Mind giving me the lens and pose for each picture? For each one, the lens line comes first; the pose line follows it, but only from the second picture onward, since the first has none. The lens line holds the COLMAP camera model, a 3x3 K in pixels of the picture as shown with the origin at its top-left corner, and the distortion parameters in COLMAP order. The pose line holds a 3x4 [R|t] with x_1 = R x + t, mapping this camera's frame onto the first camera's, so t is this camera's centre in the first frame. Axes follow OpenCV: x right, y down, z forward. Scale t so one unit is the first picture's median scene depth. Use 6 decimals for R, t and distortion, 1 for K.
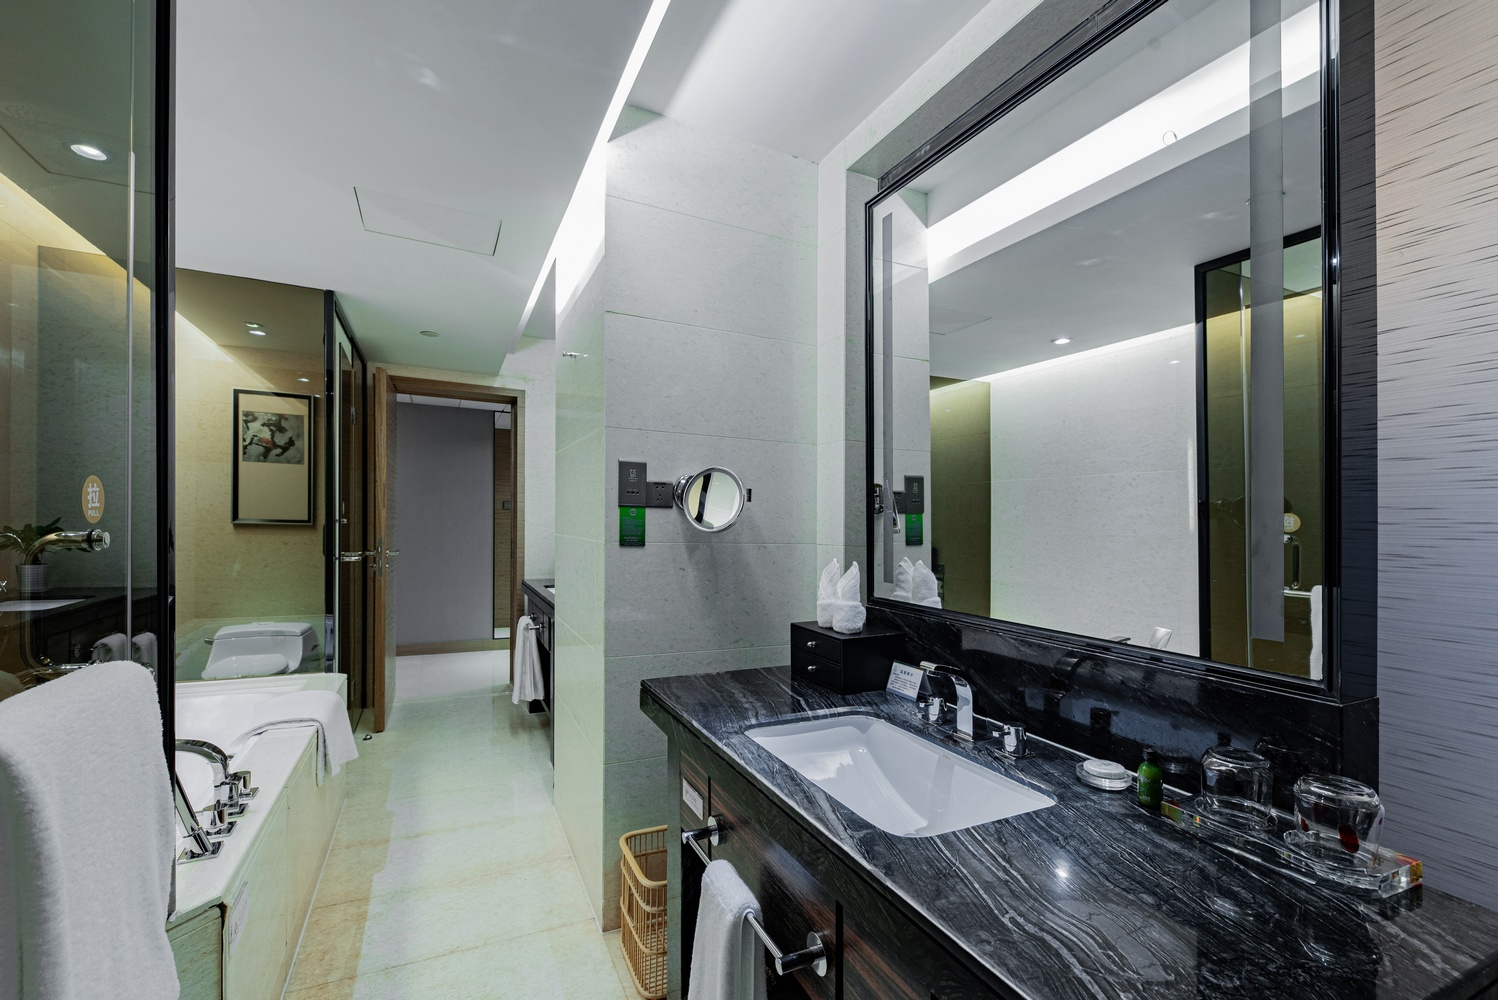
lens RADIAL K [[643.6, 0, 748.4], [0, 643.6, 533.1], [0, 0, 1]] dist [-0.035352, 0.000002]
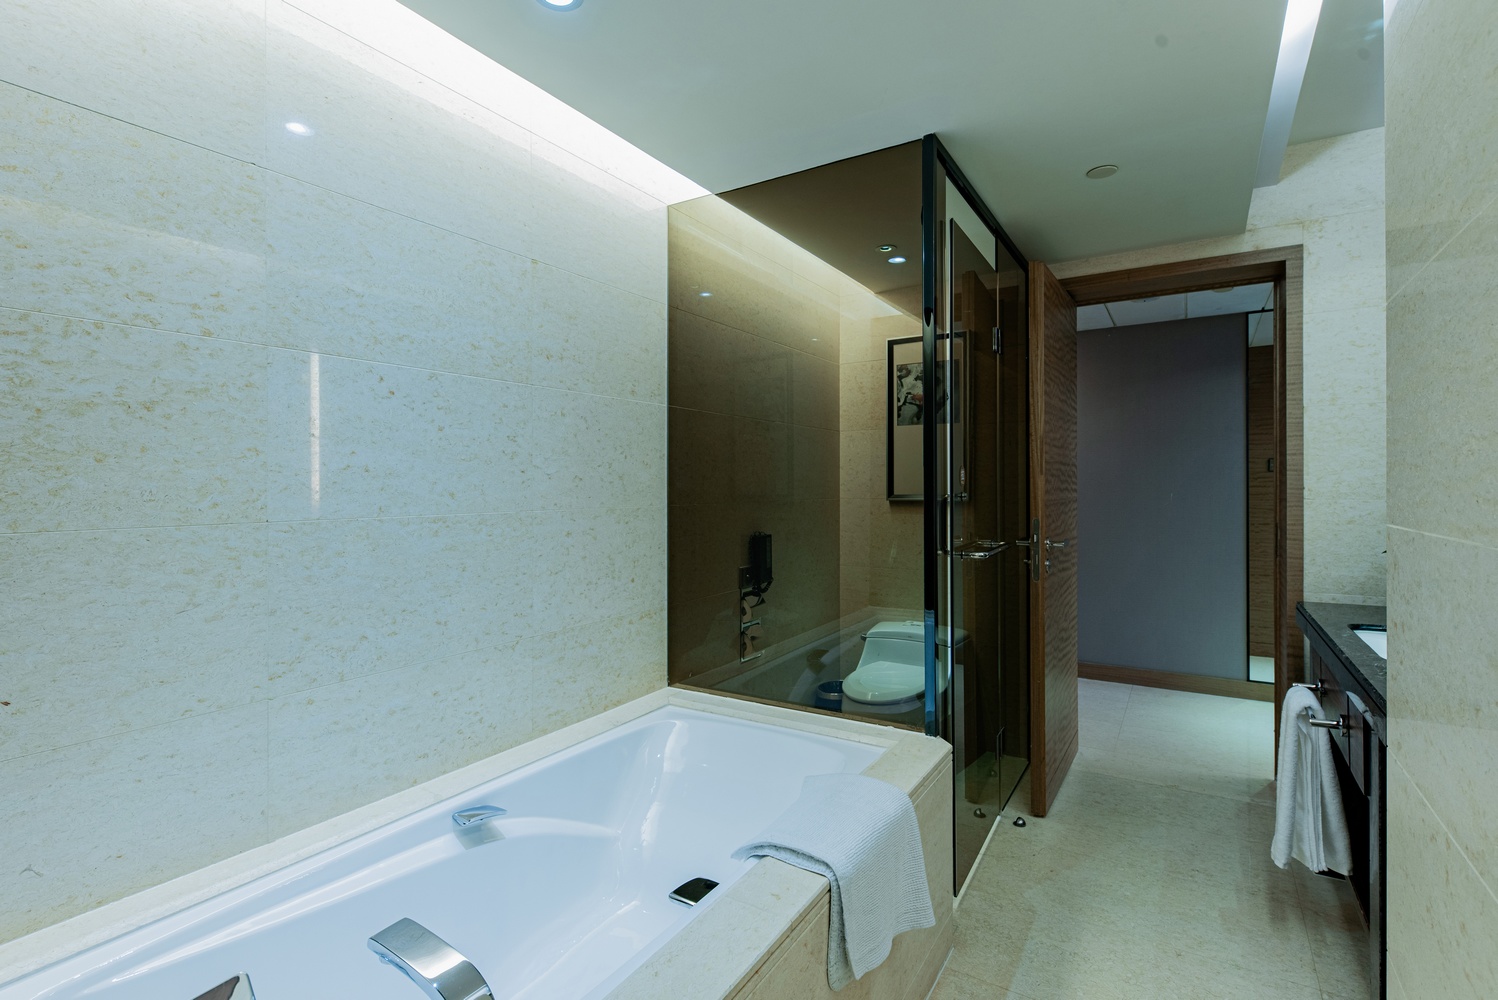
lens RADIAL K [[719.5, 0, 760.6], [0, 719.5, 505.3], [0, 0, 1]] dist [0.001506, -0.000603]
pose [[0.548277, -0.005302, -0.836280, -0.106242], [0.003986, 0.999985, -0.003726, -0.005803], [0.836287, -0.001290, 0.548290, 0.324769]]
